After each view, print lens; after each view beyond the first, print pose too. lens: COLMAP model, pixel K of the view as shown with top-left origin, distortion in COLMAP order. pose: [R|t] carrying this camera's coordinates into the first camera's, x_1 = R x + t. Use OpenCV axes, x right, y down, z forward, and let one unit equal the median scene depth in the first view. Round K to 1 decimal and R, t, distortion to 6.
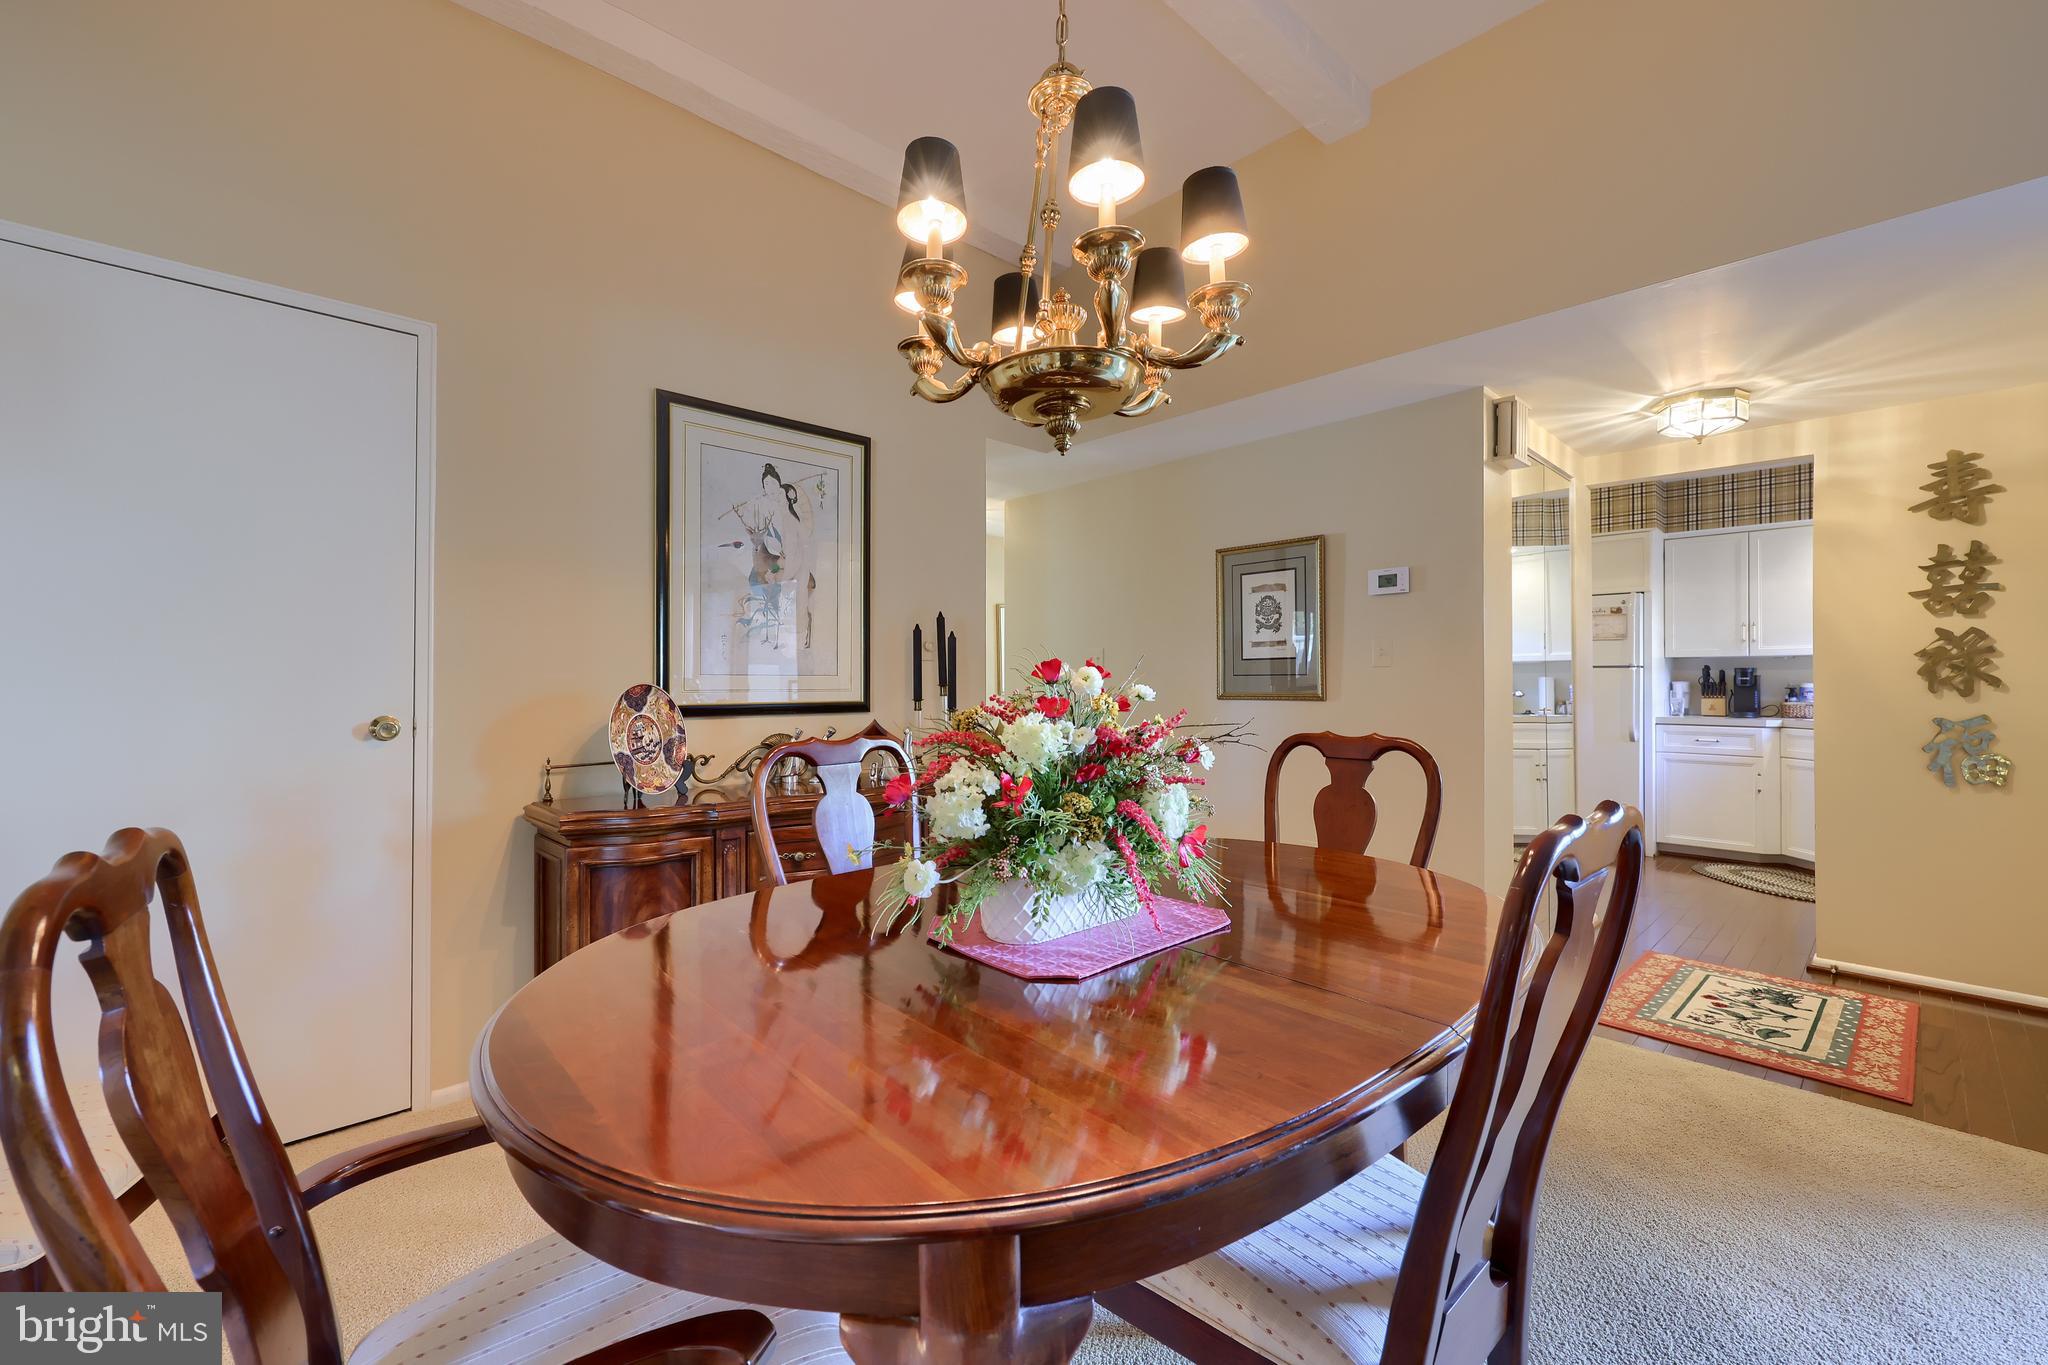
lens RADIAL K [[837.0, 0, 1010.5], [0, 837.0, 673.2], [0, 0, 1]] dist [-0.000081, -0.000033]
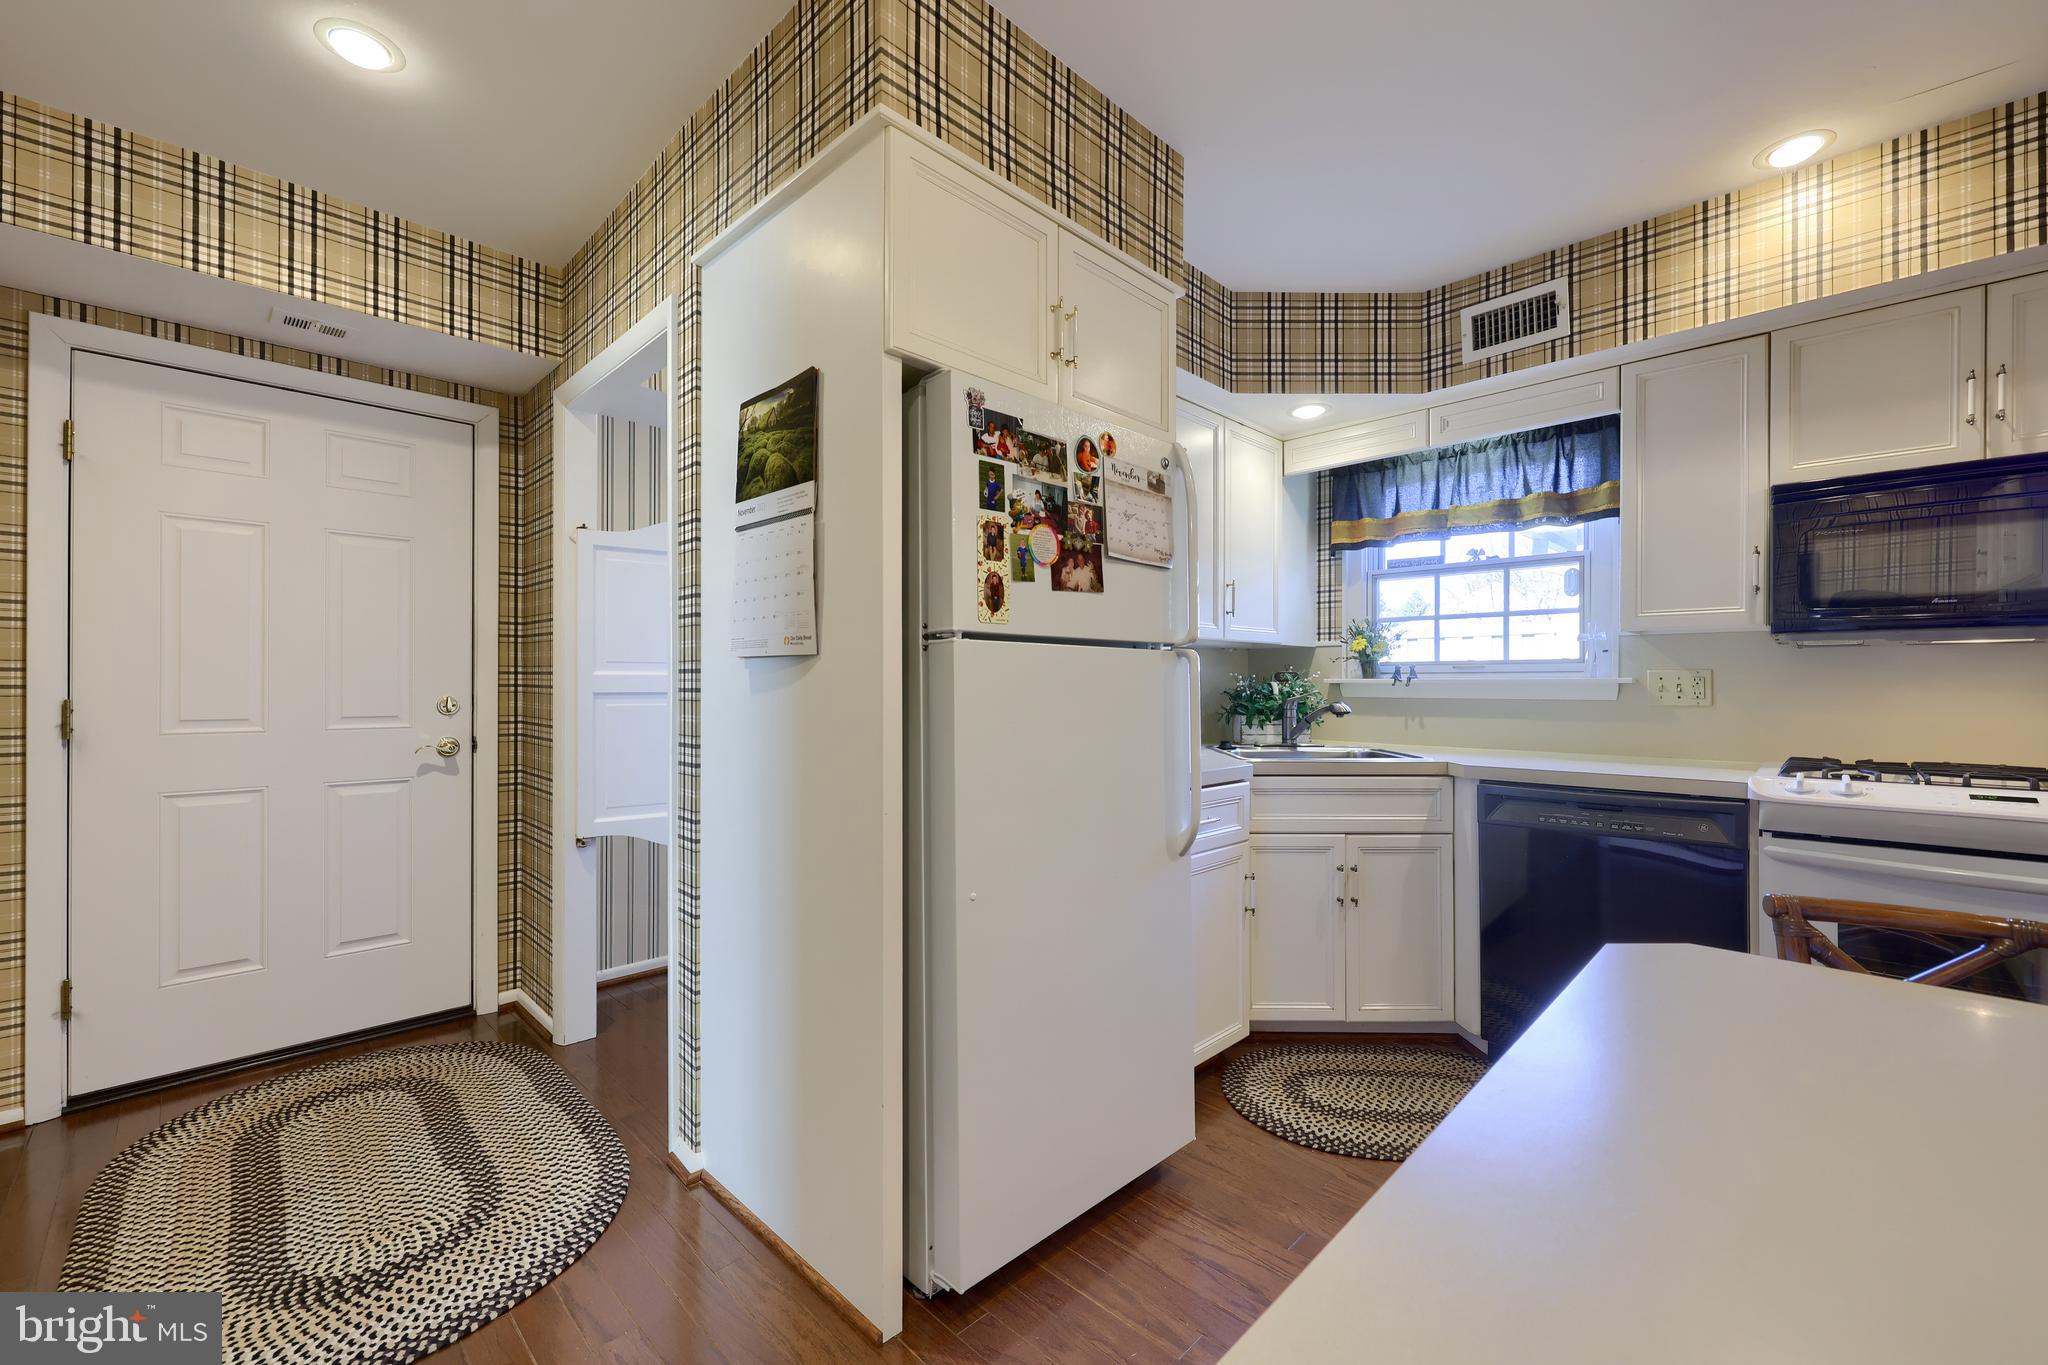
lens RADIAL K [[837.0, 0, 1036.8], [0, 837.0, 683.0], [0, 0, 1]] dist [-0.000081, -0.000033]
pose [[-0.054183, 0.001478, 0.998530, 0.385019], [-0.008835, 0.999959, -0.001960, 0.008885], [-0.998492, -0.008928, -0.054168, 1.074198]]
